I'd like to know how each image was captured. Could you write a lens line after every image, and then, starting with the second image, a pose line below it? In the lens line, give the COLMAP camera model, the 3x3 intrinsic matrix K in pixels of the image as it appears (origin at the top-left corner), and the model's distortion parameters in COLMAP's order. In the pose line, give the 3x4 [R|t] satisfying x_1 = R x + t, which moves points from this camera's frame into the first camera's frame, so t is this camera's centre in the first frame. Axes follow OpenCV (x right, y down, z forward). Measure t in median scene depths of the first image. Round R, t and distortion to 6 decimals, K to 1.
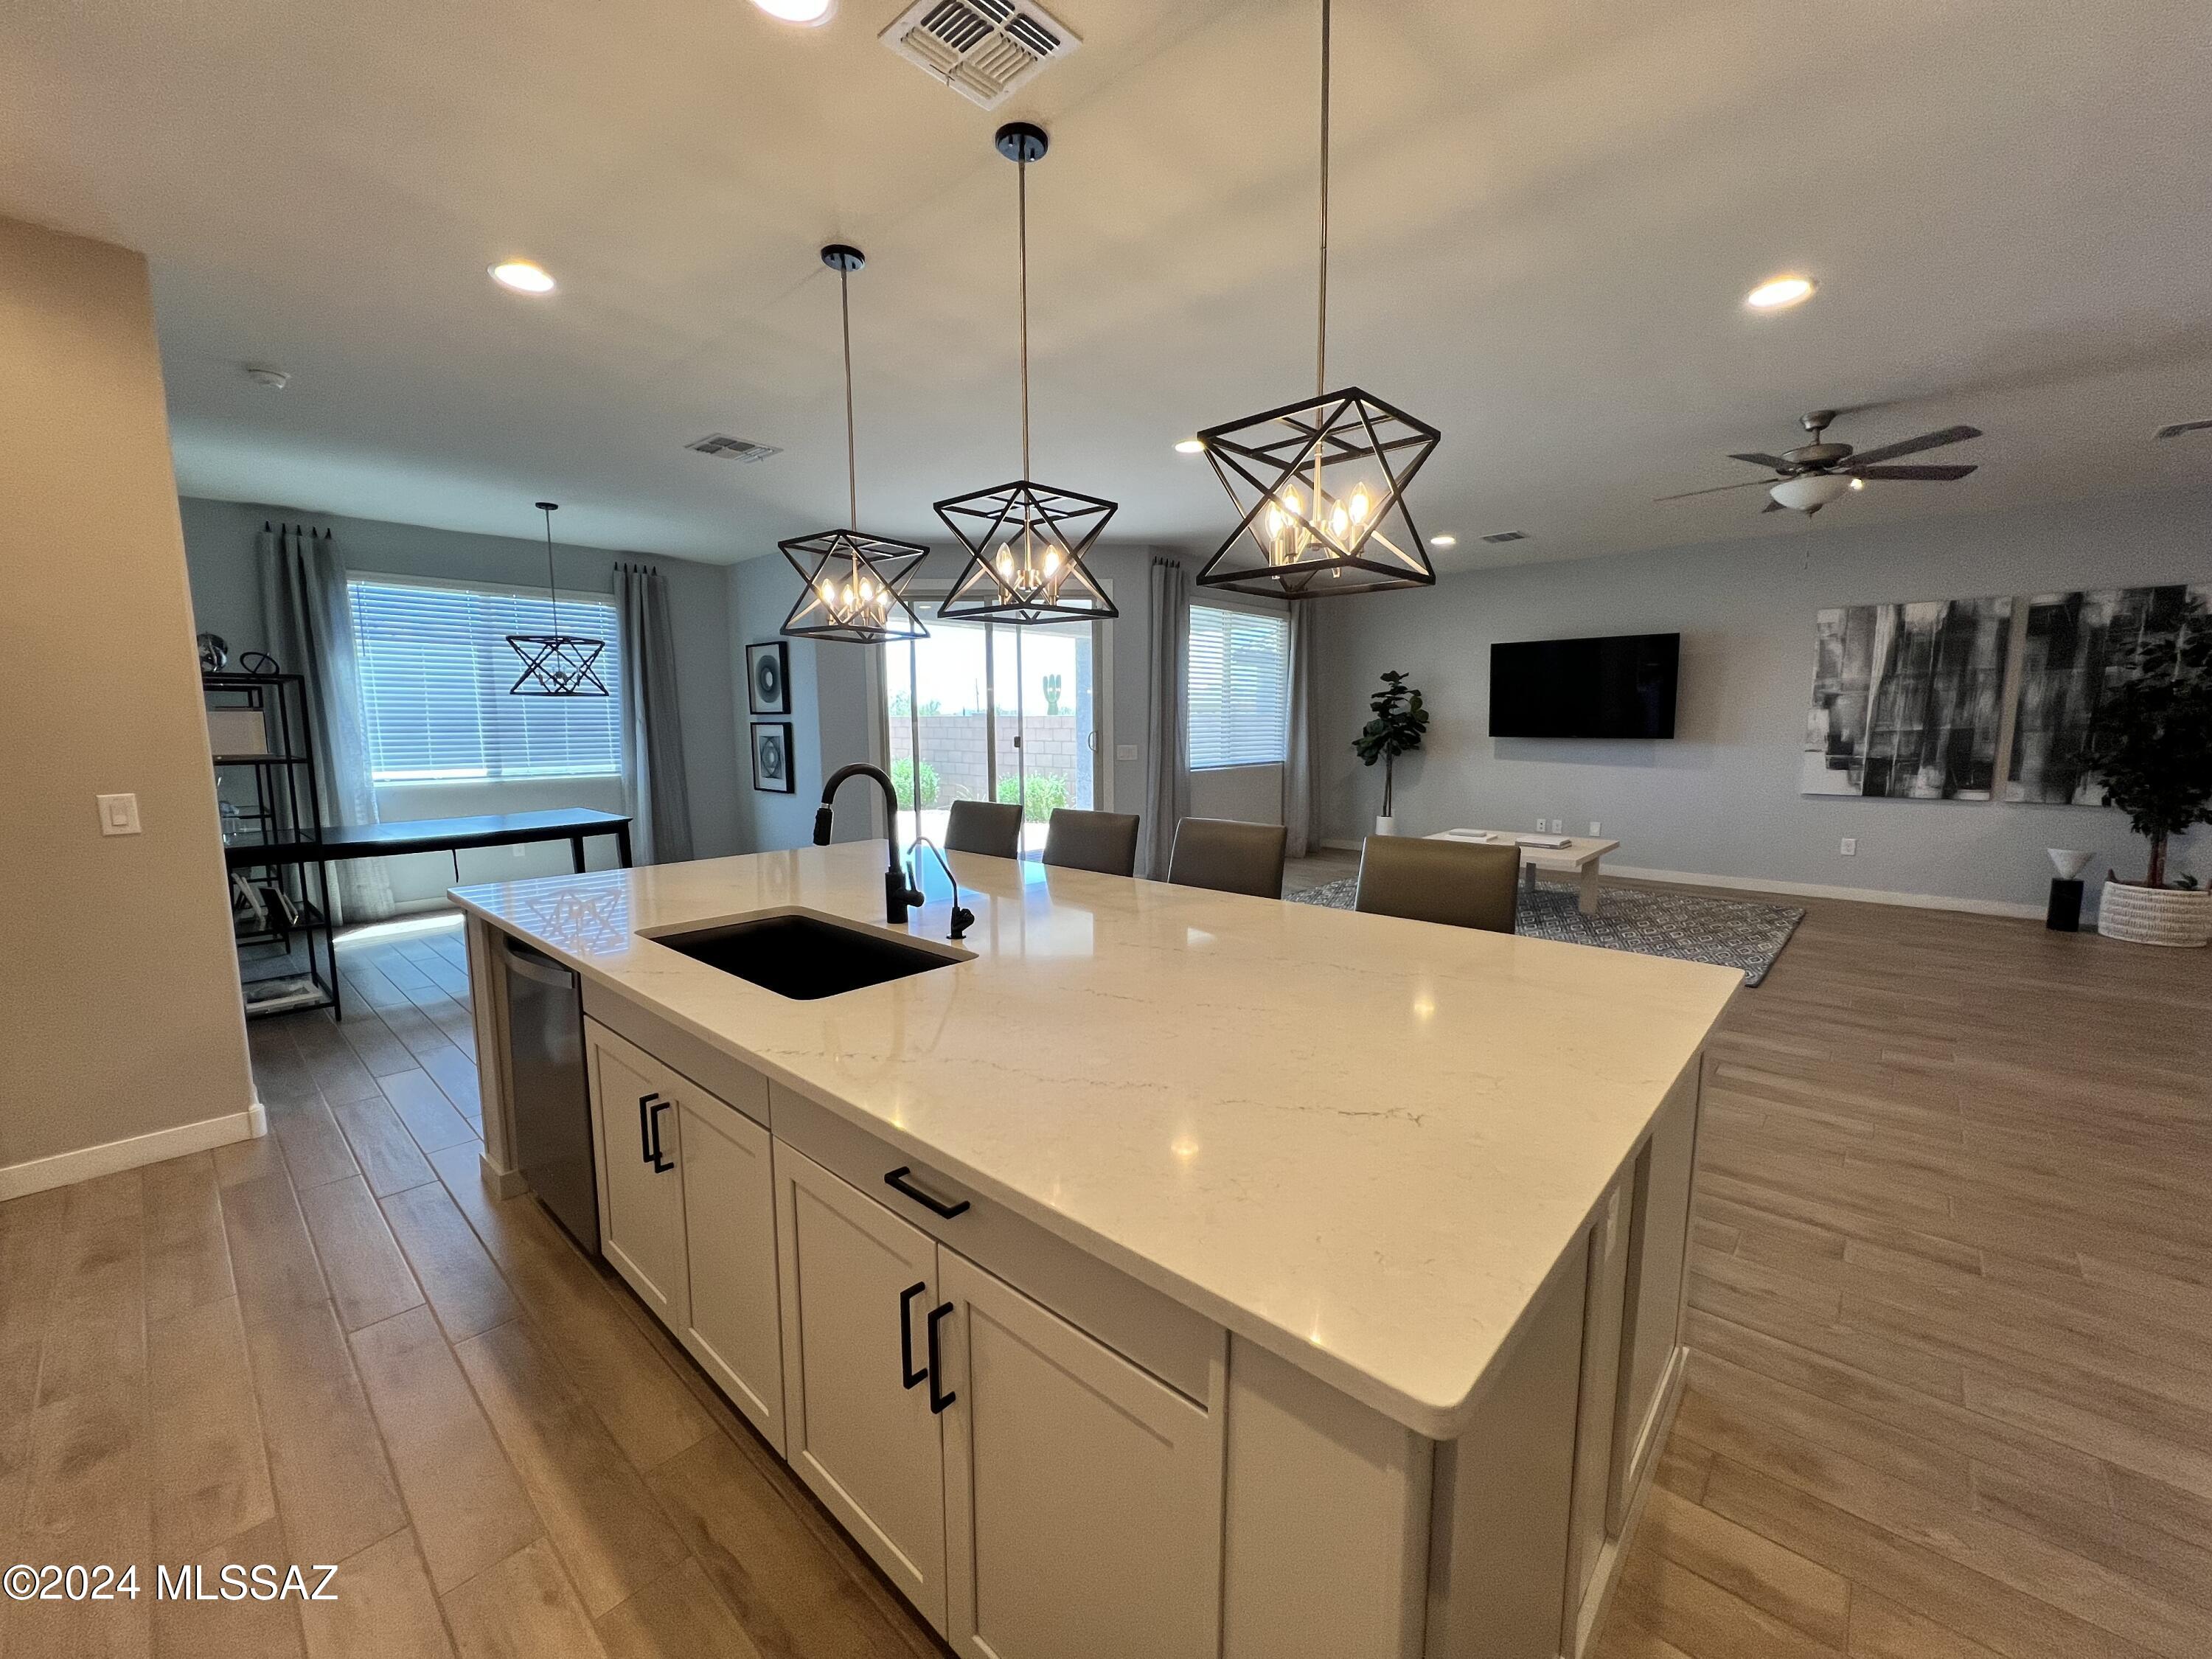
lens RADIAL K [[882.4, 0, 1103.2], [0, 882.4, 828.3], [0, 0, 1]] dist [-0.003676, 0.001043]
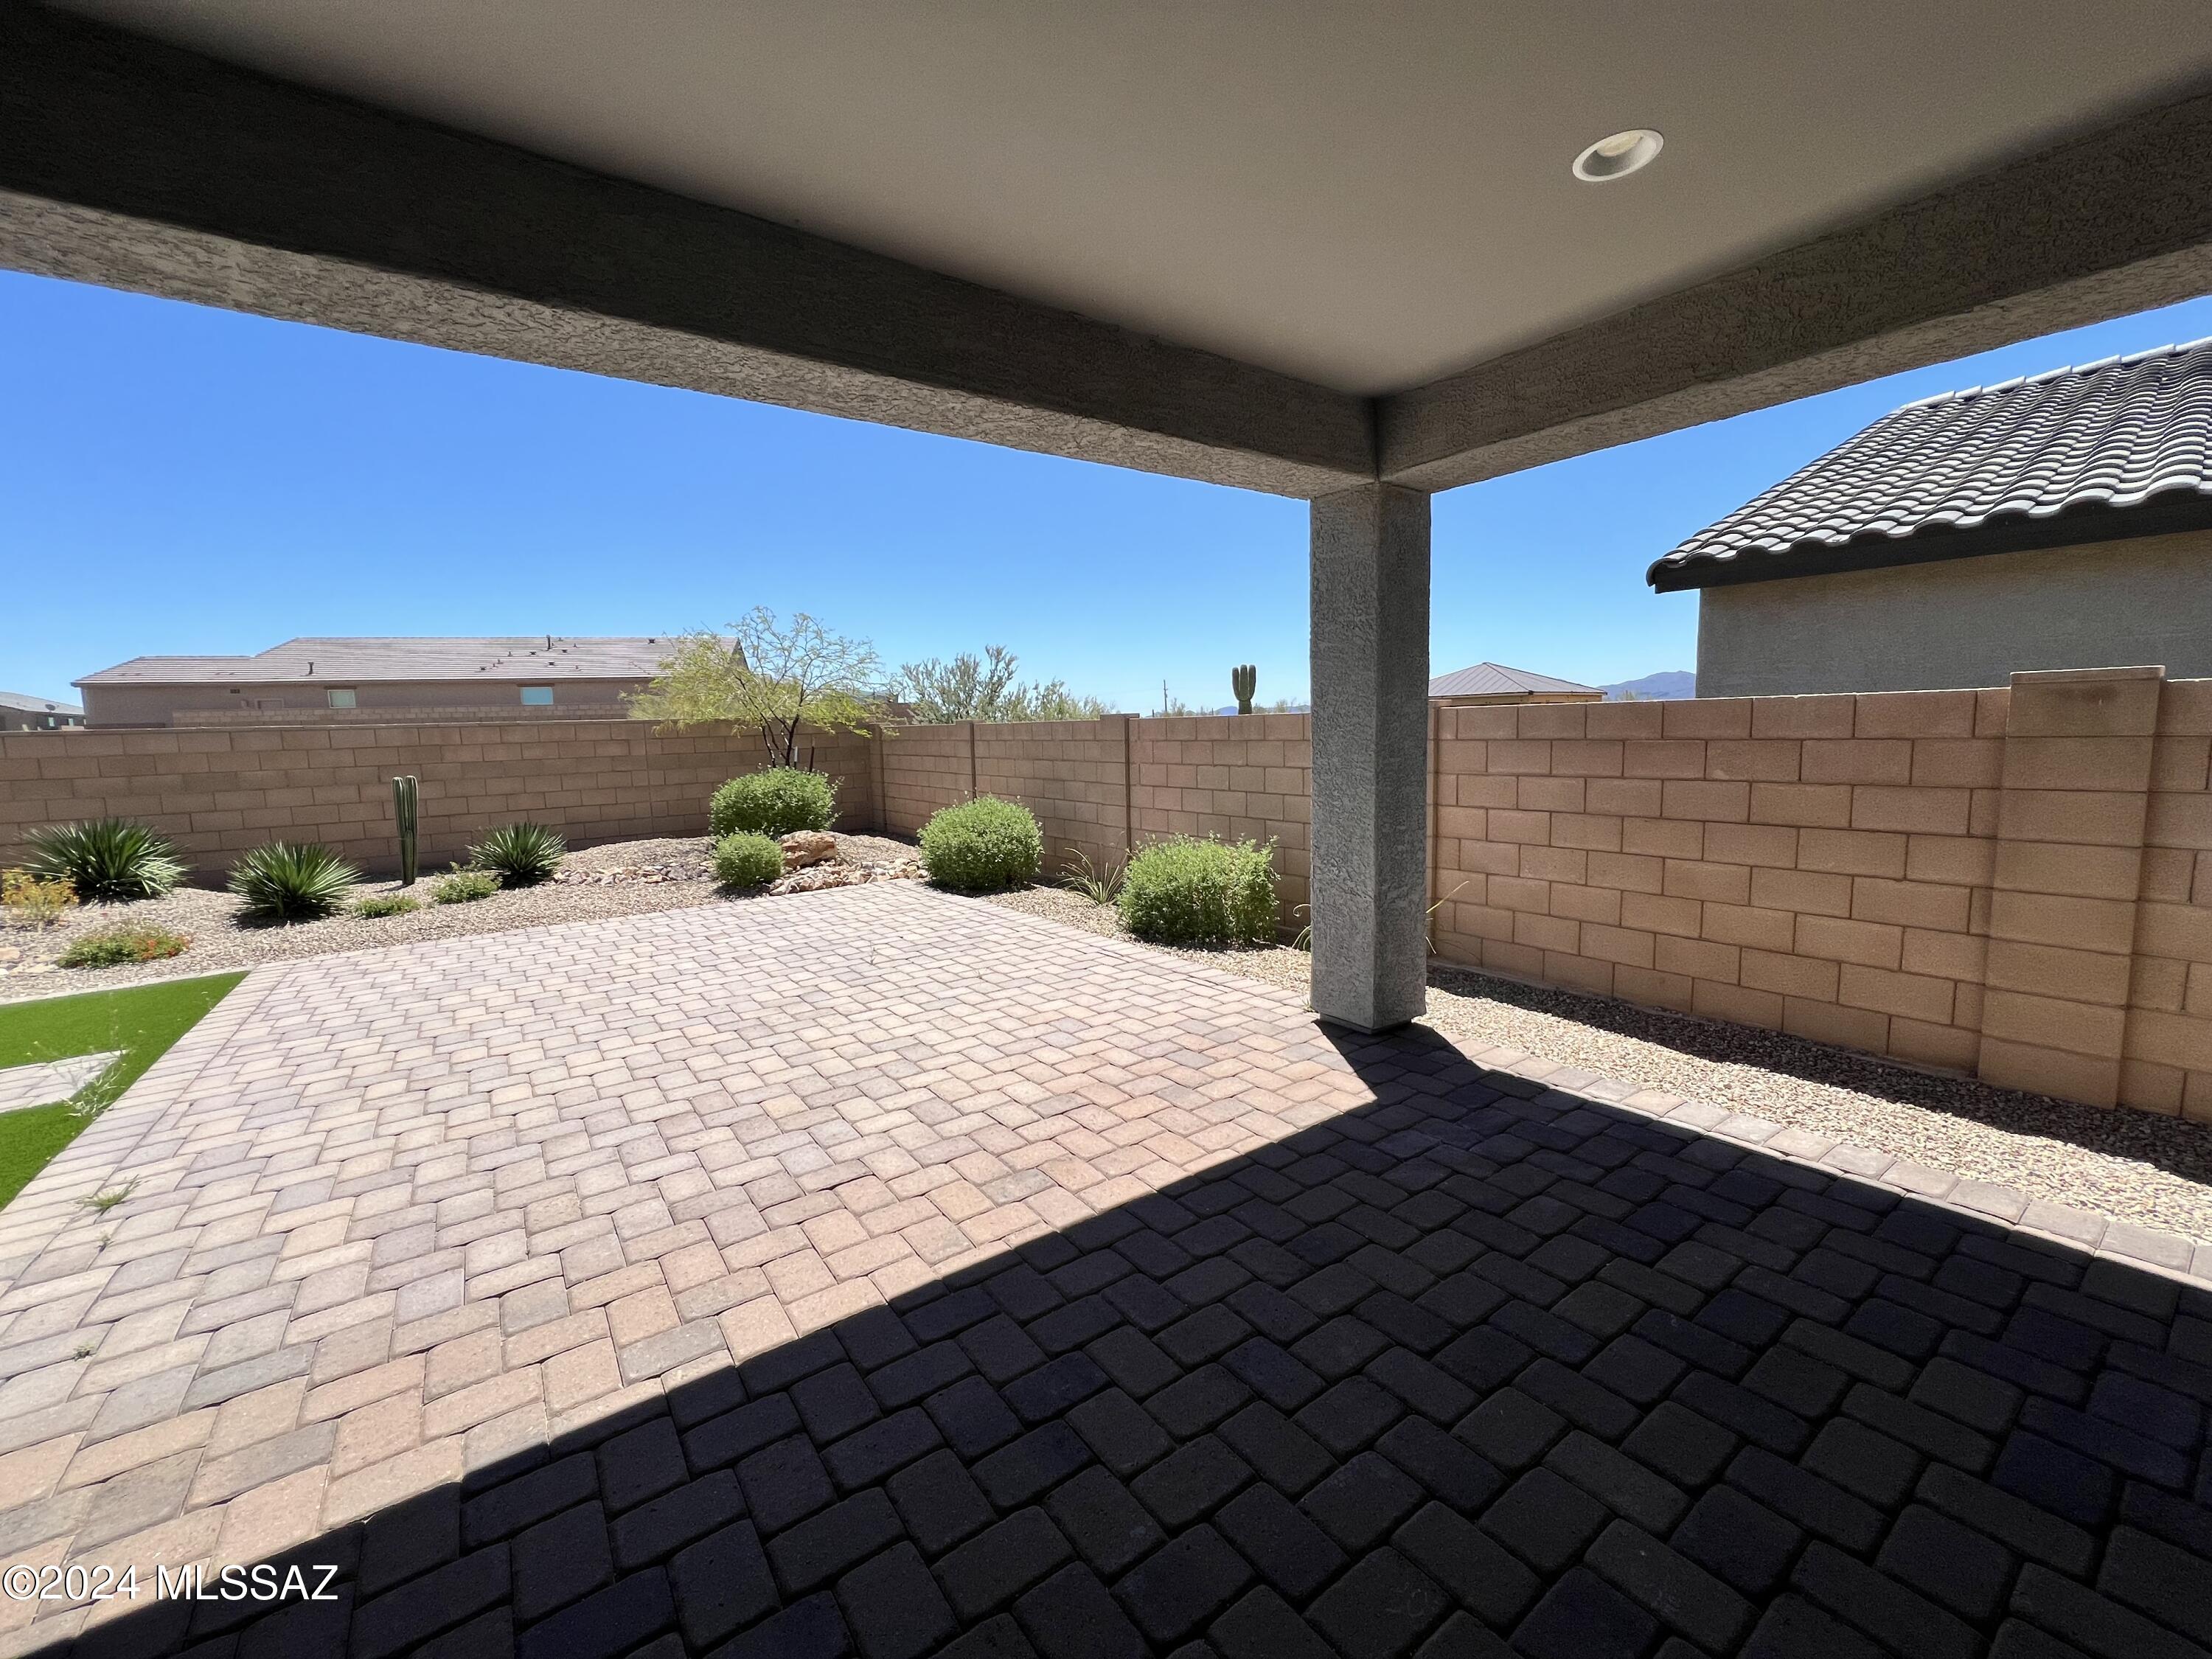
lens RADIAL K [[882.4, 0, 1107.3], [0, 882.4, 827.7], [0, 0, 1]] dist [-0.003676, 0.001043]
pose [[0.977854, 0.001558, -0.209281, -0.070915], [-0.002090, 0.999995, -0.002318, -0.149275], [0.209277, 0.002704, 0.977853, 1.174233]]
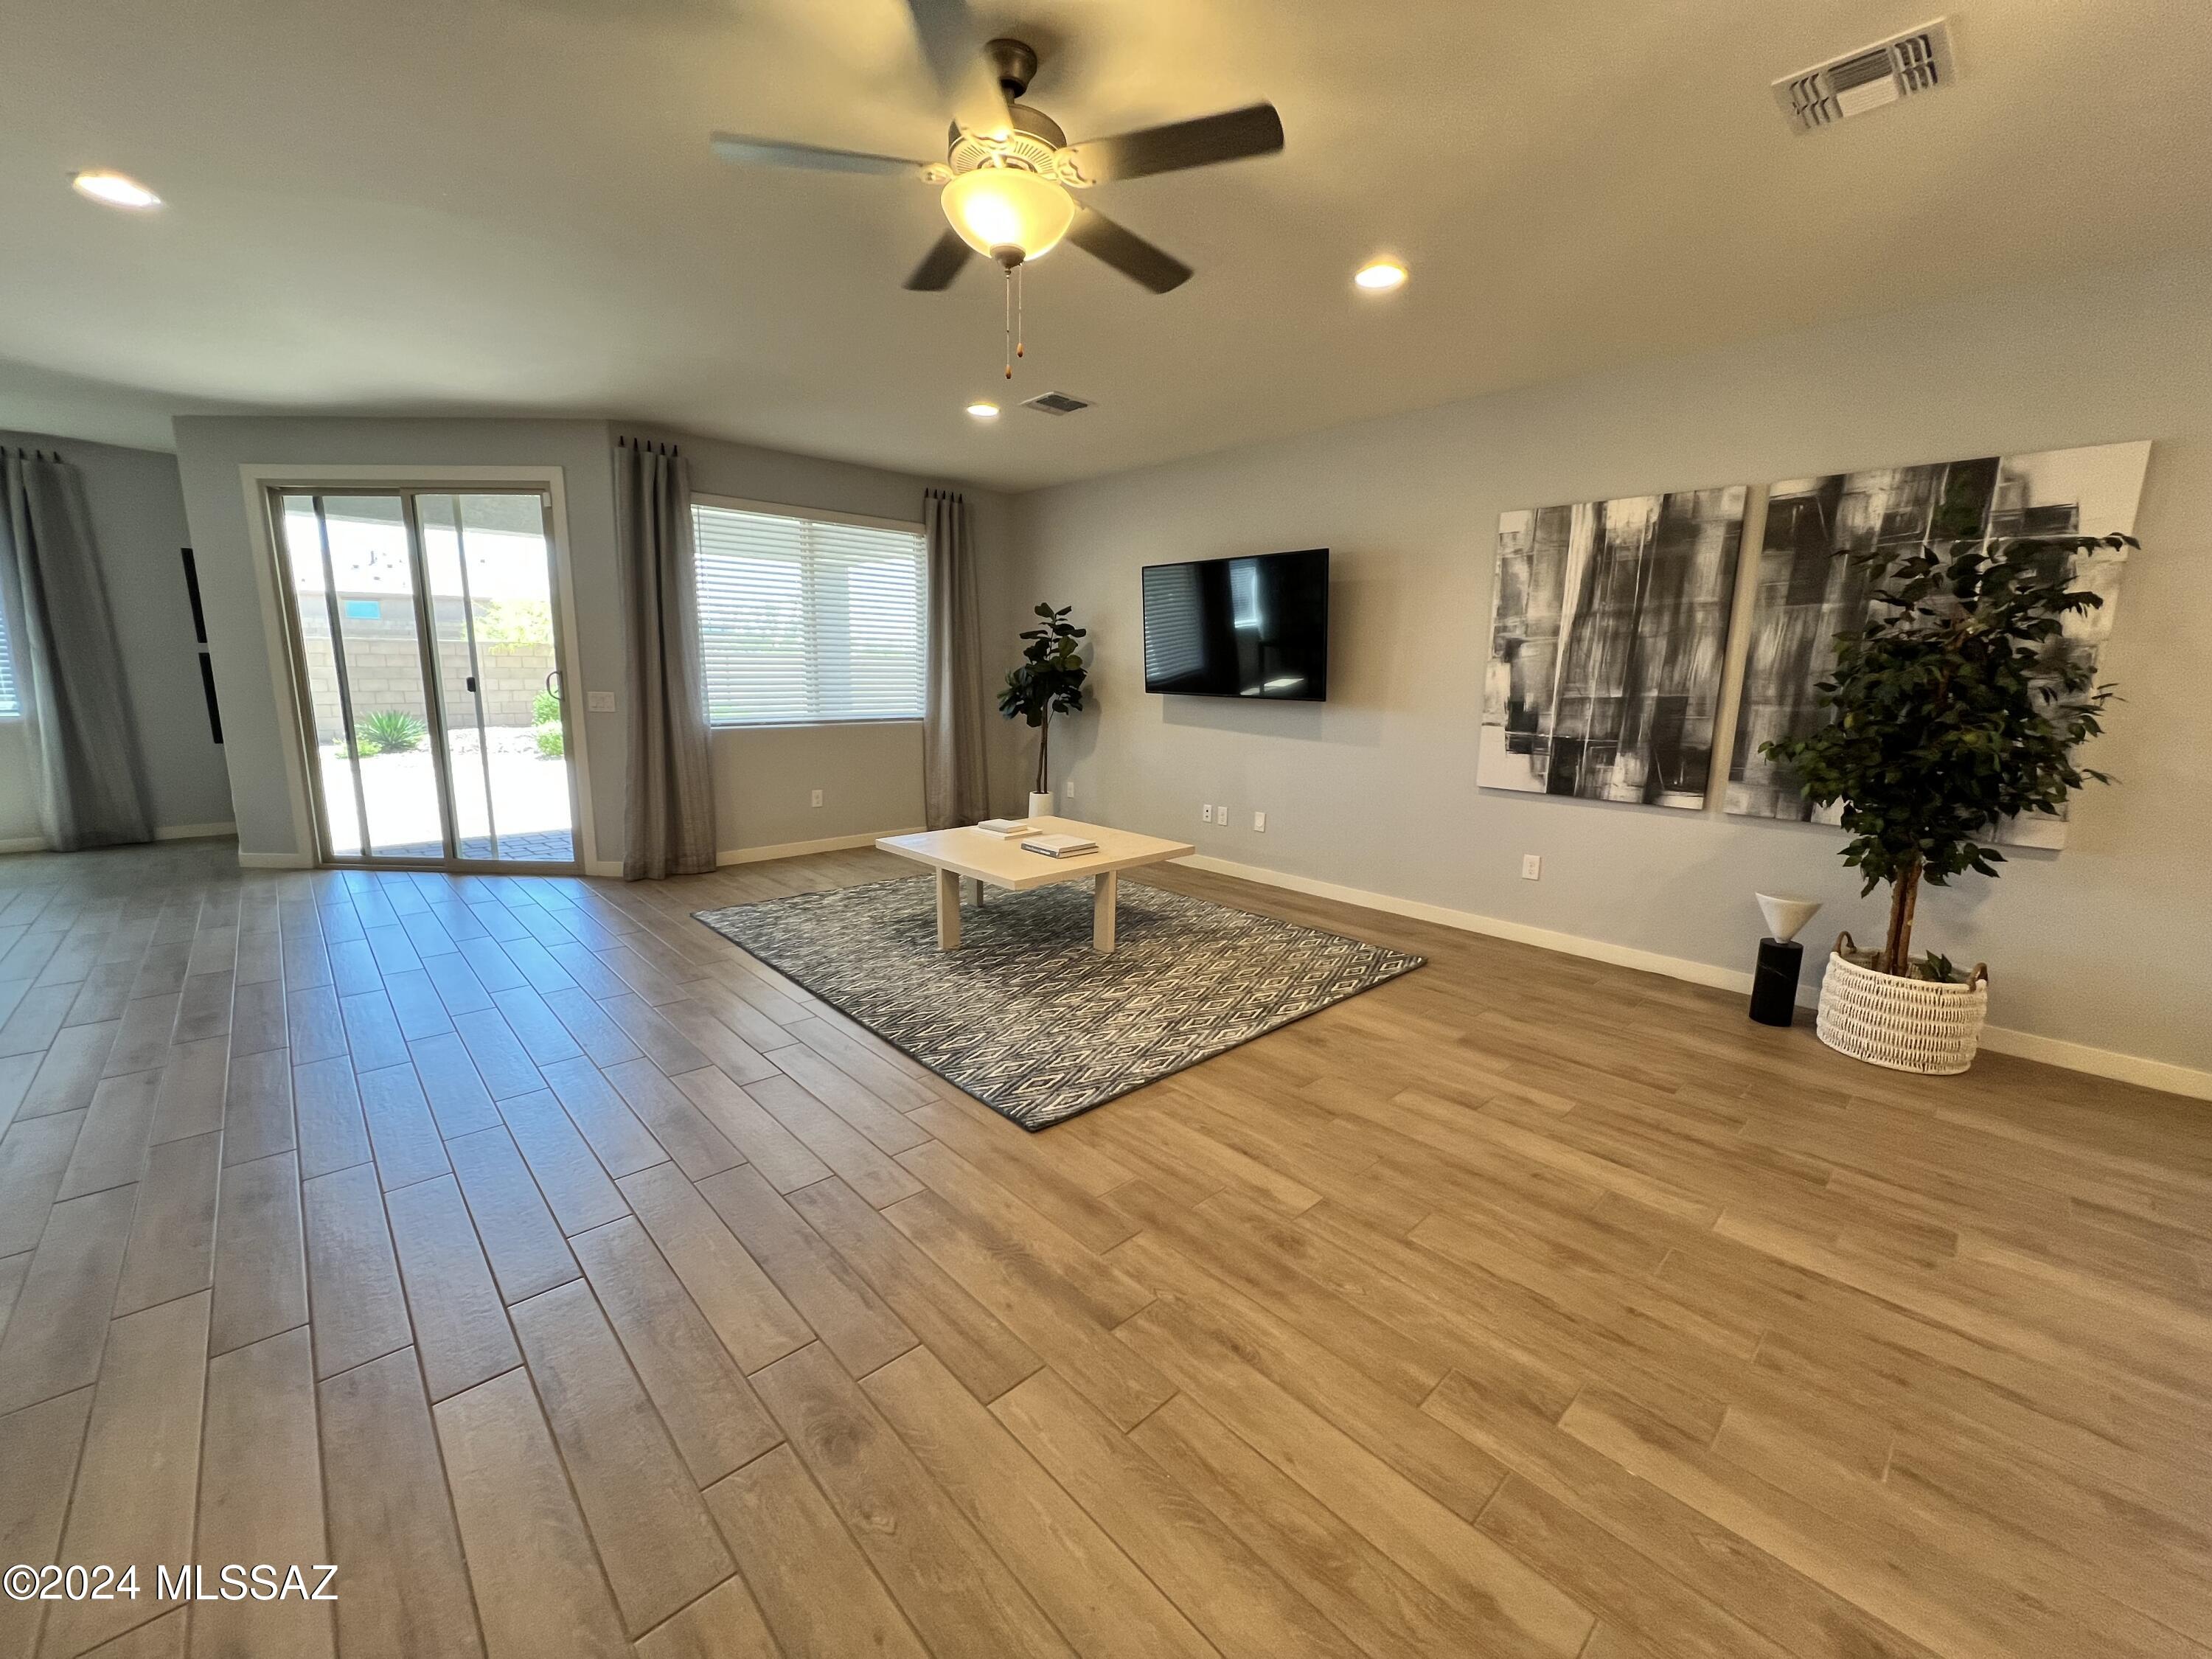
lens RADIAL K [[882.4, 0, 1110.9], [0, 882.4, 827.9], [0, 0, 1]] dist [-0.003676, 0.001043]
pose [[0.996947, 0.035071, -0.069760, 0.598264], [-0.031022, 0.997817, 0.058296, -0.041047], [0.071652, -0.055954, 0.995859, 0.313513]]
